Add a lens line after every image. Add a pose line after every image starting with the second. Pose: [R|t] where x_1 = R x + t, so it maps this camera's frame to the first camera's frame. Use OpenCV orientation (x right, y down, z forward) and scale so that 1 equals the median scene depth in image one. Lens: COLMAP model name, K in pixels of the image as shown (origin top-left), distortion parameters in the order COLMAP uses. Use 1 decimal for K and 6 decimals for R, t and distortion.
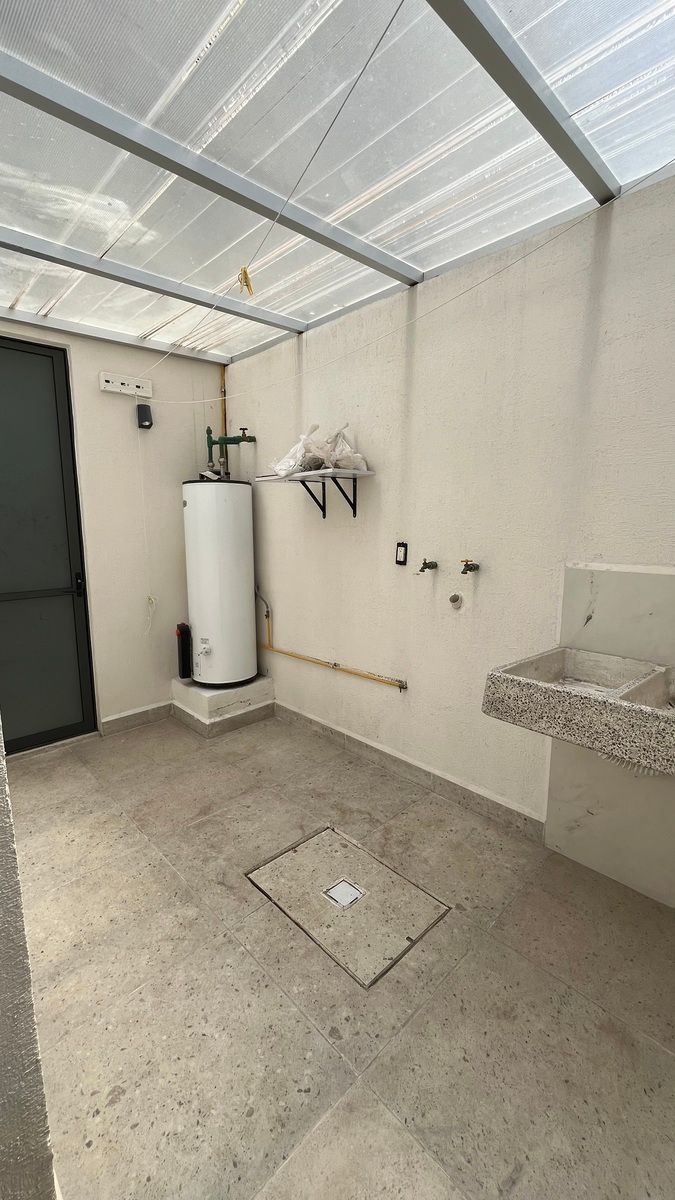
lens RADIAL K [[485.0, 0, 338.6], [0, 485.0, 597.5], [0, 0, 1]] dist [-0.002380, 0.000057]
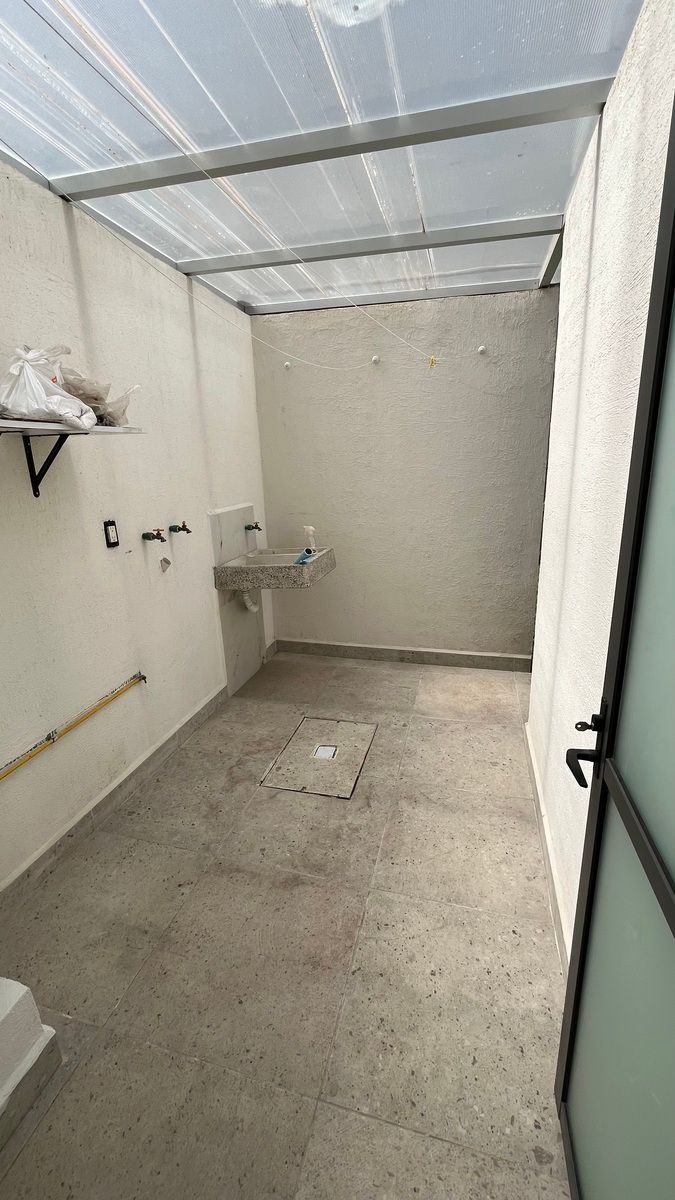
lens RADIAL K [[485.0, 0, 338.6], [0, 485.0, 597.5], [0, 0, 1]] dist [-0.002380, 0.000057]
pose [[-0.513185, -0.214766, 0.830973, -0.911008], [0.172214, 0.922730, 0.344835, -0.238762], [-0.840823, 0.320069, -0.436545, 1.209875]]
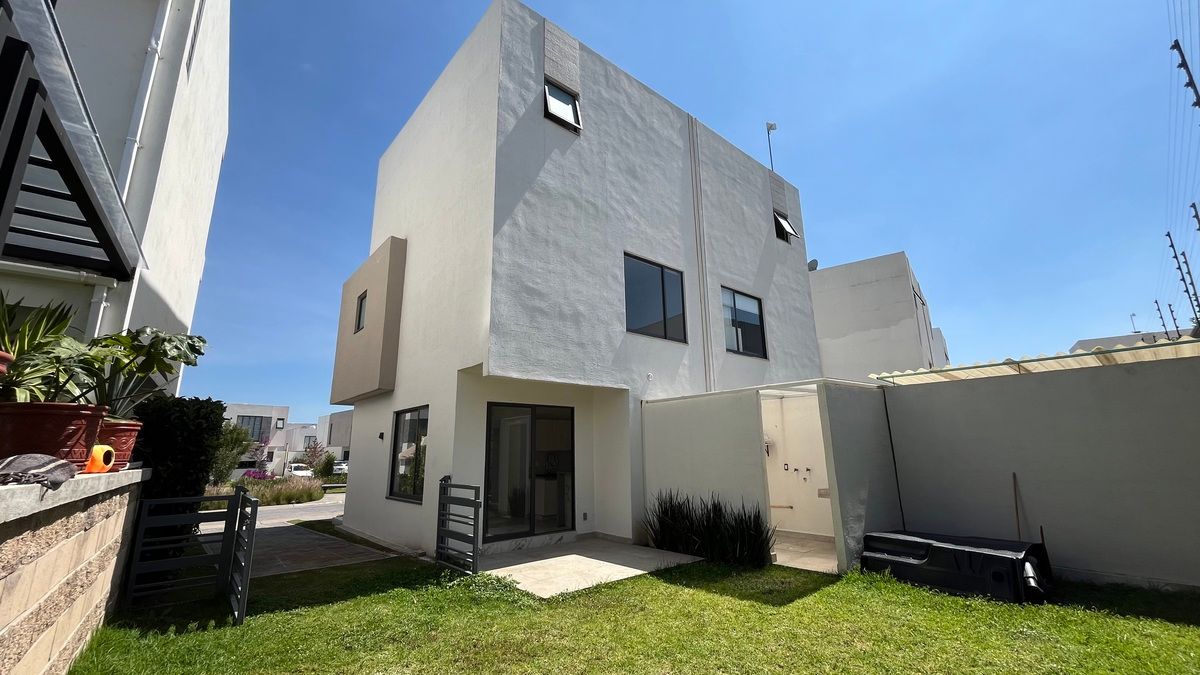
lens RADIAL K [[485.0, 0, 597.0], [0, 485.0, 337.3], [0, 0, 1]] dist [-0.002380, 0.000057]
pose [[0.998184, -0.018707, -0.057263, -1.165698], [-0.005454, 0.918594, -0.395165, 0.505532], [0.059994, 0.394760, 0.916824, -3.062130]]
